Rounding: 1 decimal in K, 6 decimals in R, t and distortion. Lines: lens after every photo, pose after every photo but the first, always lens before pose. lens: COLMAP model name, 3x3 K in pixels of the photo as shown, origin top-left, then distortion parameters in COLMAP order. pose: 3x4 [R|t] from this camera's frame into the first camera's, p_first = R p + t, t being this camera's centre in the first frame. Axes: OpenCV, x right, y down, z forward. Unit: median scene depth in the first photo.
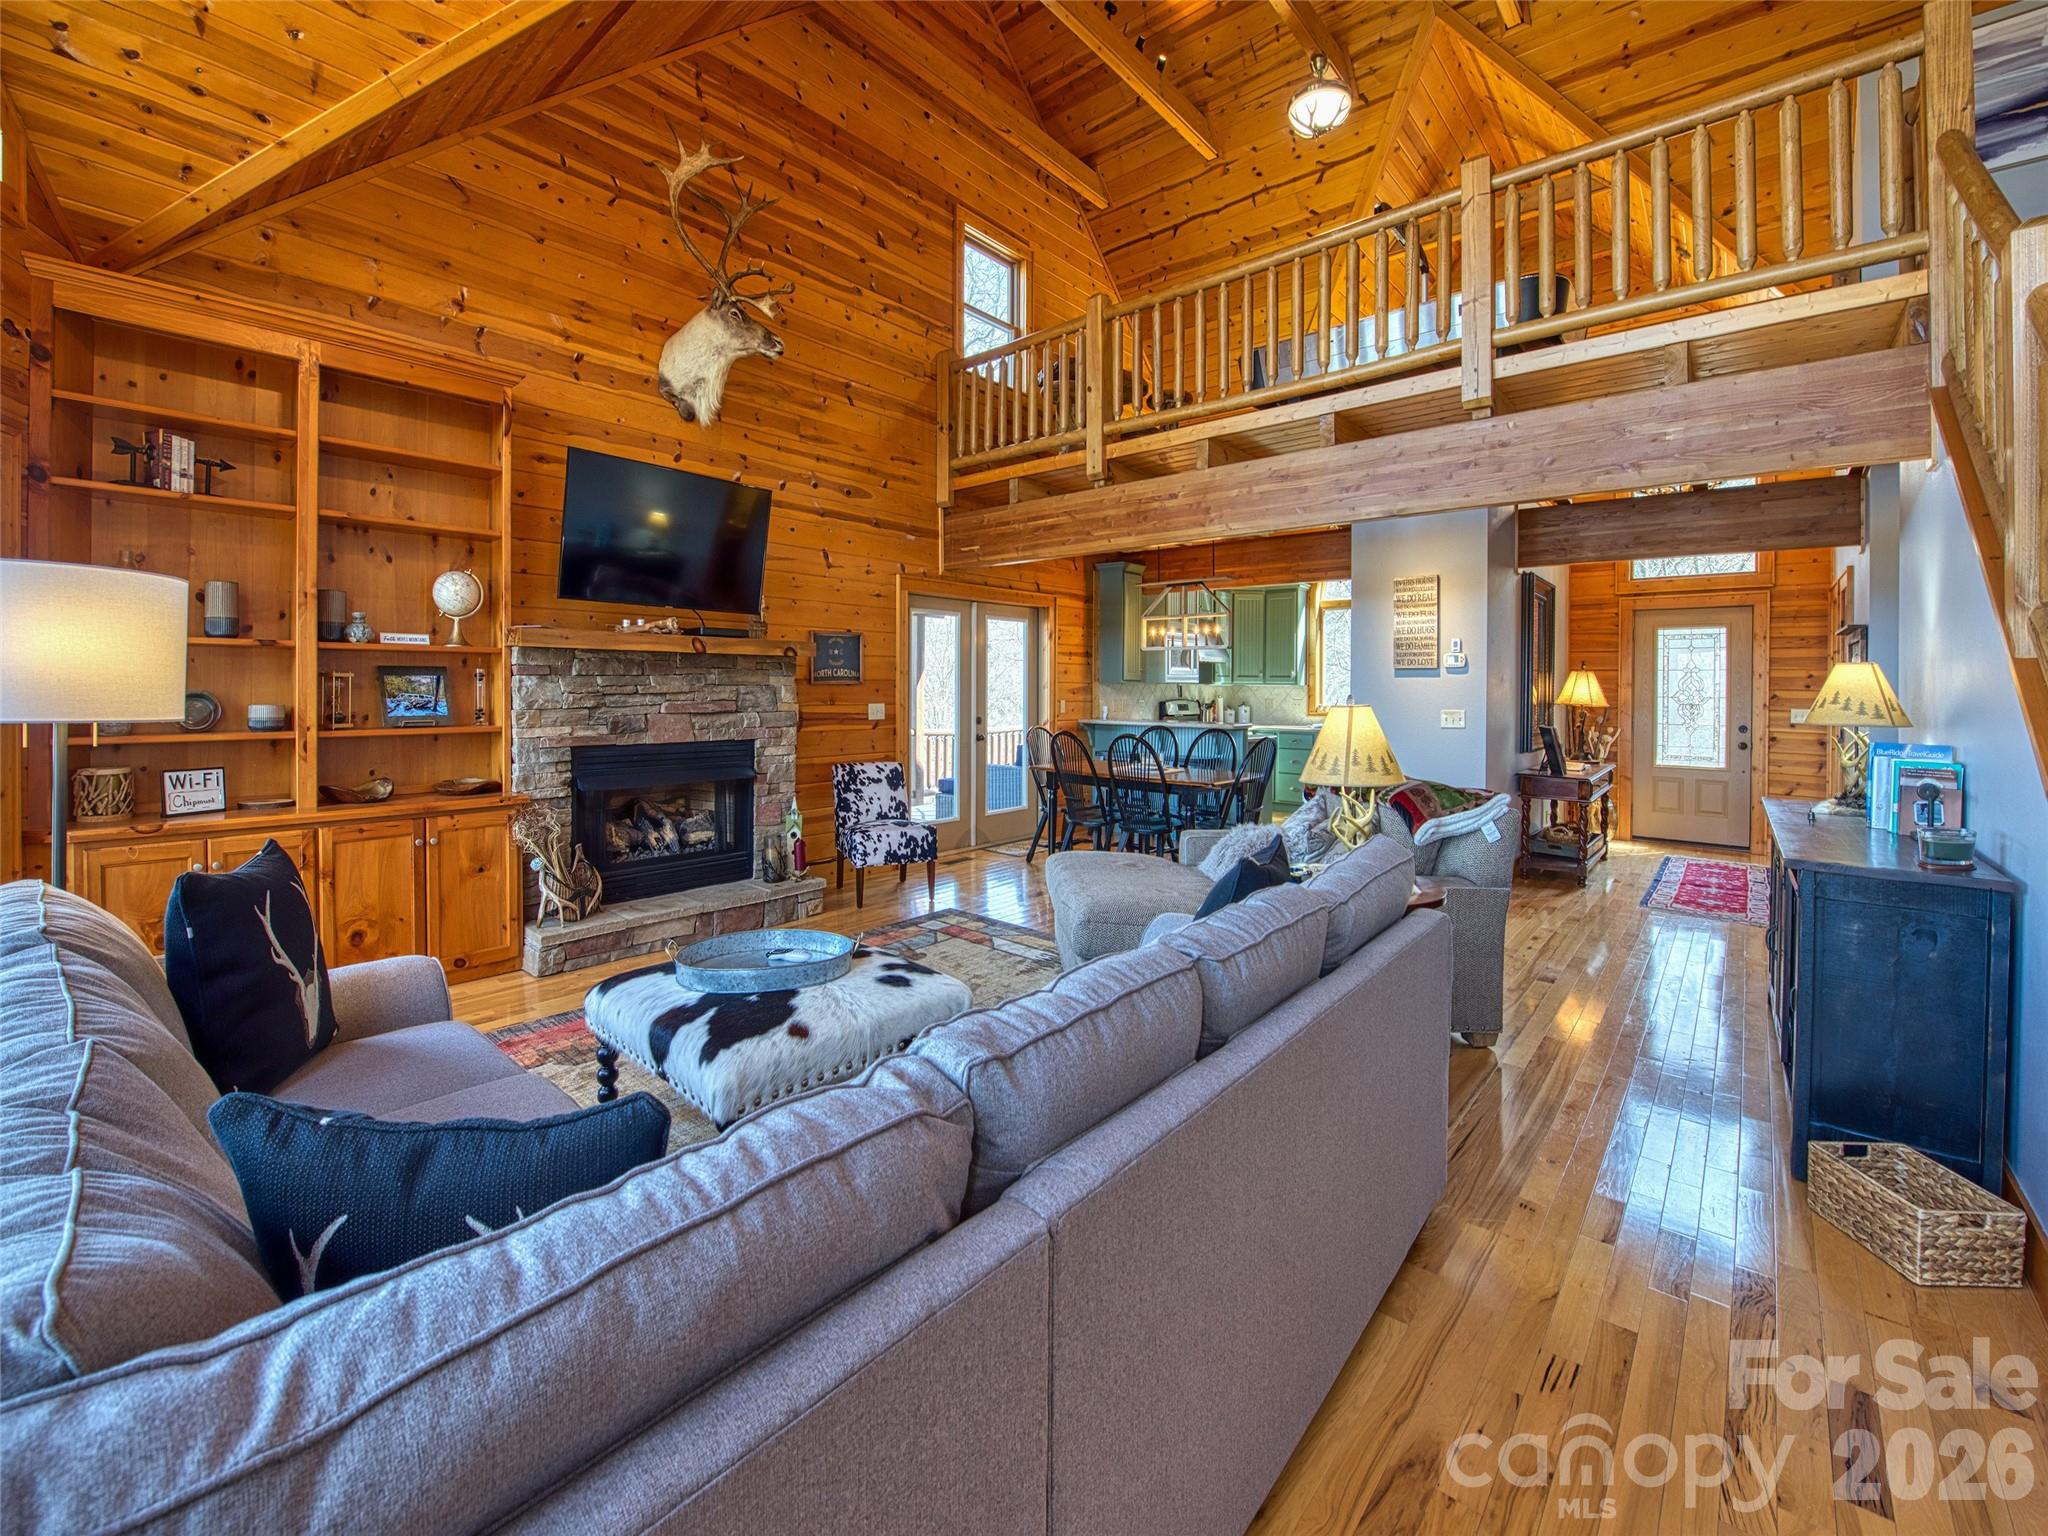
lens RADIAL K [[834.8, 0, 1028.5], [0, 834.8, 684.1], [0, 0, 1]] dist [-0.004054, -0.000454]
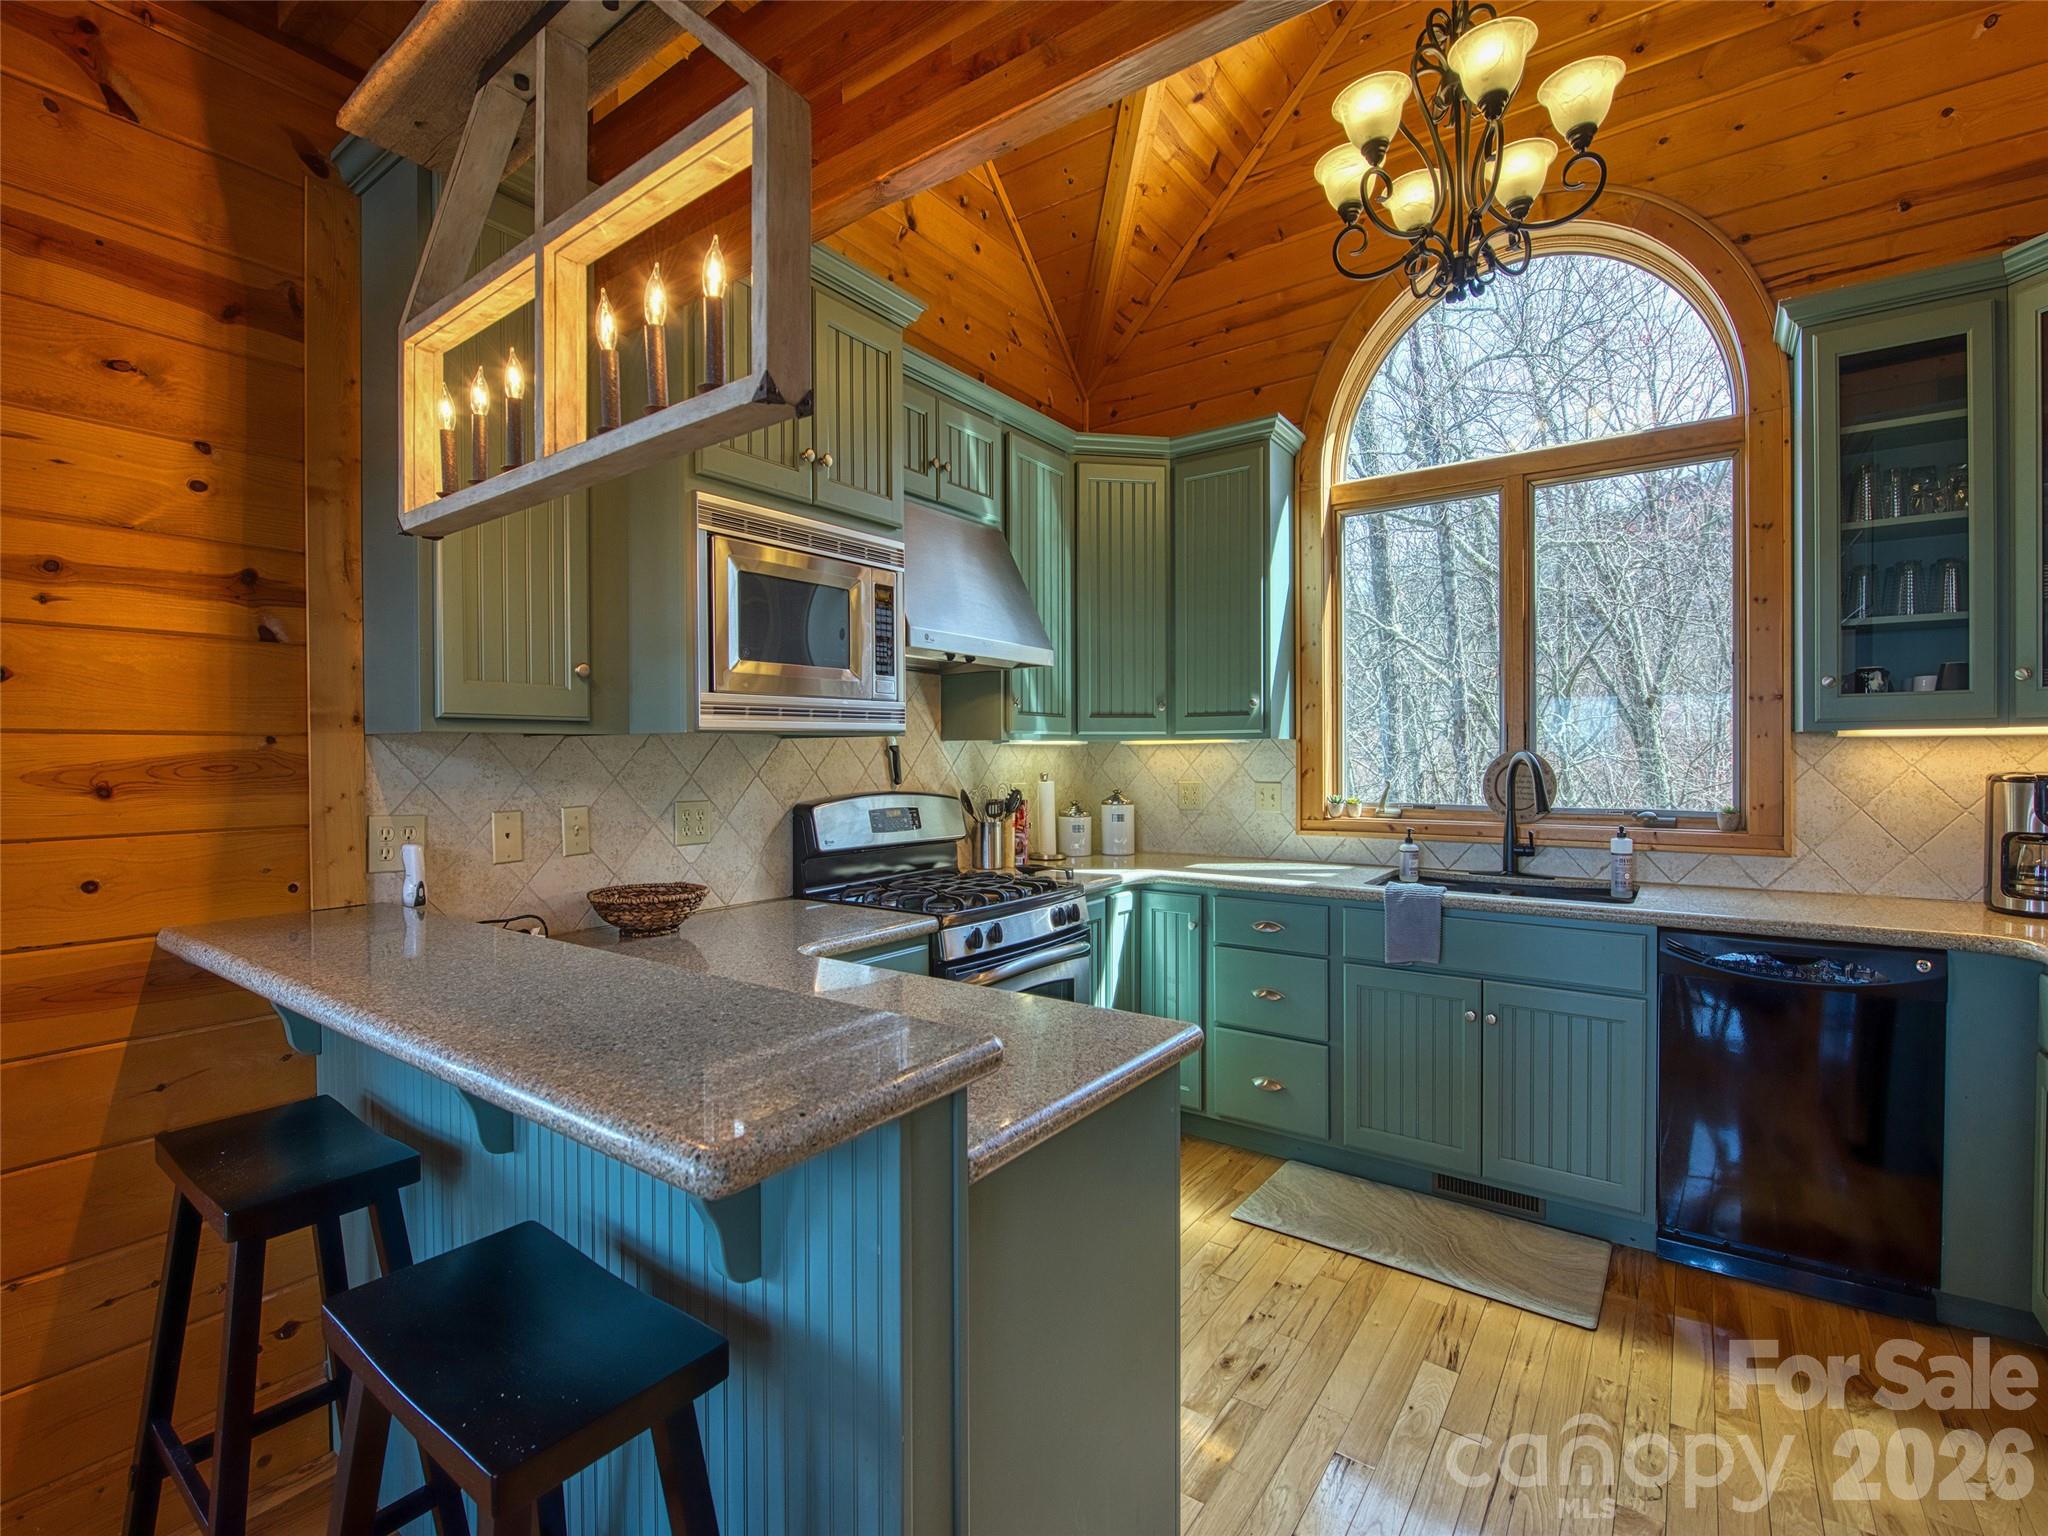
lens RADIAL K [[933.9, 0, 1020.7], [0, 933.9, 764.2], [0, 0, 1]] dist [-0.000809, -0.000138]
pose [[0.996169, -0.015129, 0.086129, 0.195044], [0.014322, 0.999848, 0.009974, 0.005252], [-0.086266, -0.008702, 0.996234, 0.649766]]
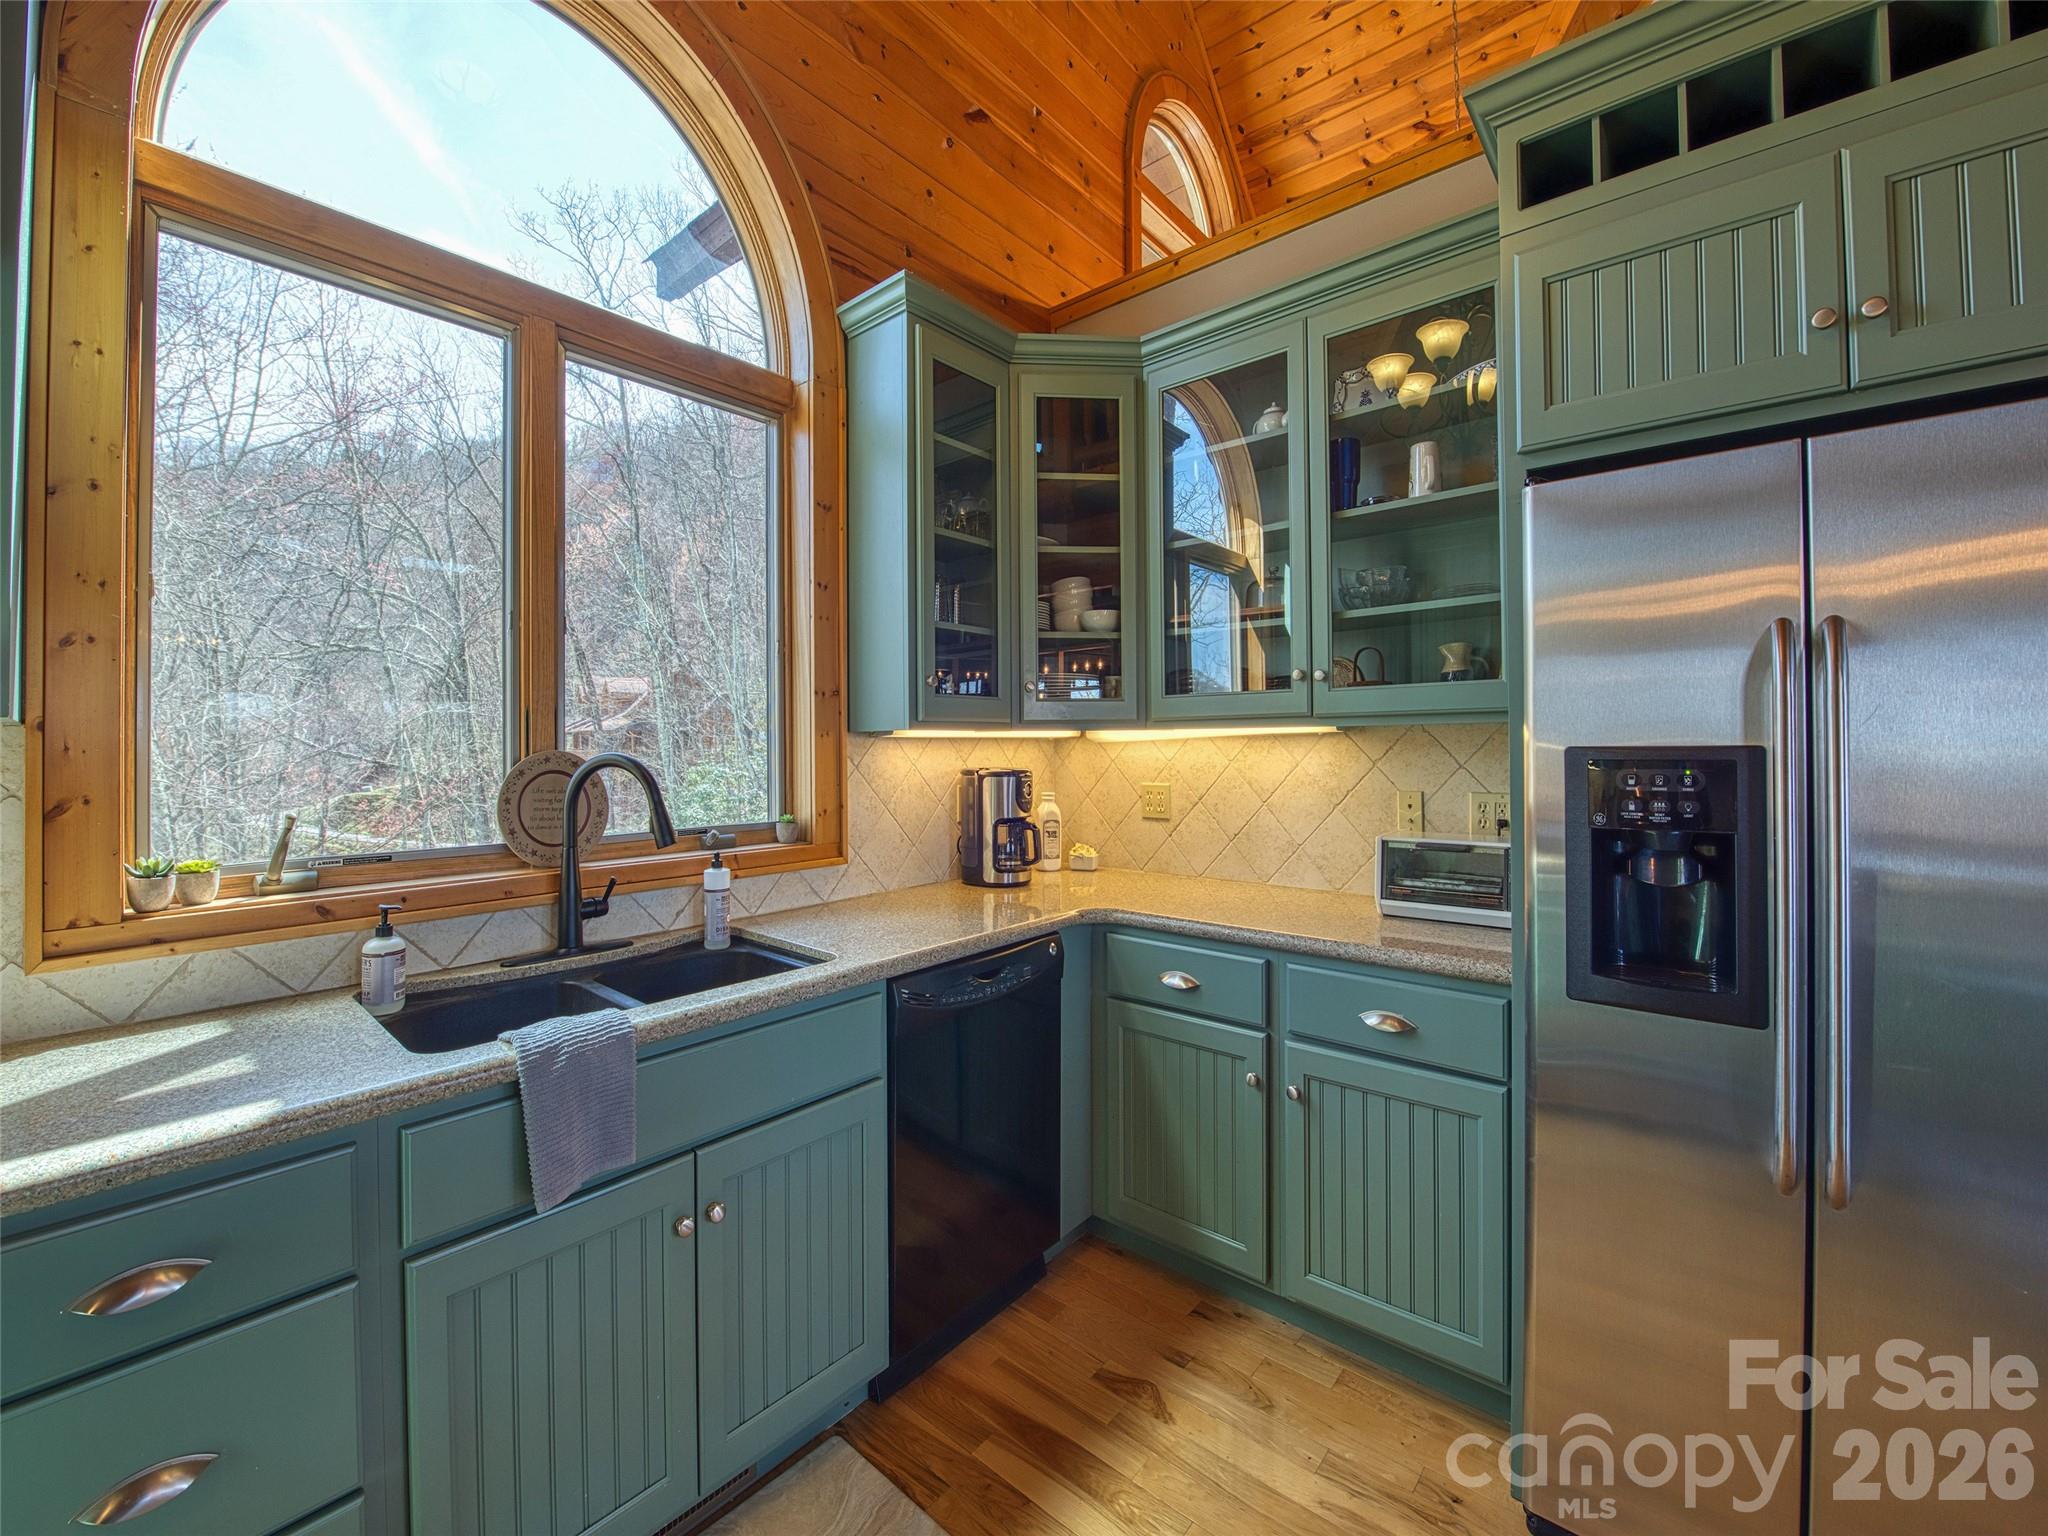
lens RADIAL K [[834.8, 0, 993.3], [0, 834.8, 741.4], [0, 0, 1]] dist [-0.004054, -0.000454]
pose [[-0.004638, -0.007816, 0.999959, 0.212980], [0.001960, 0.999967, 0.007825, 0.002917], [-0.999987, 0.001996, -0.004622, 0.867973]]
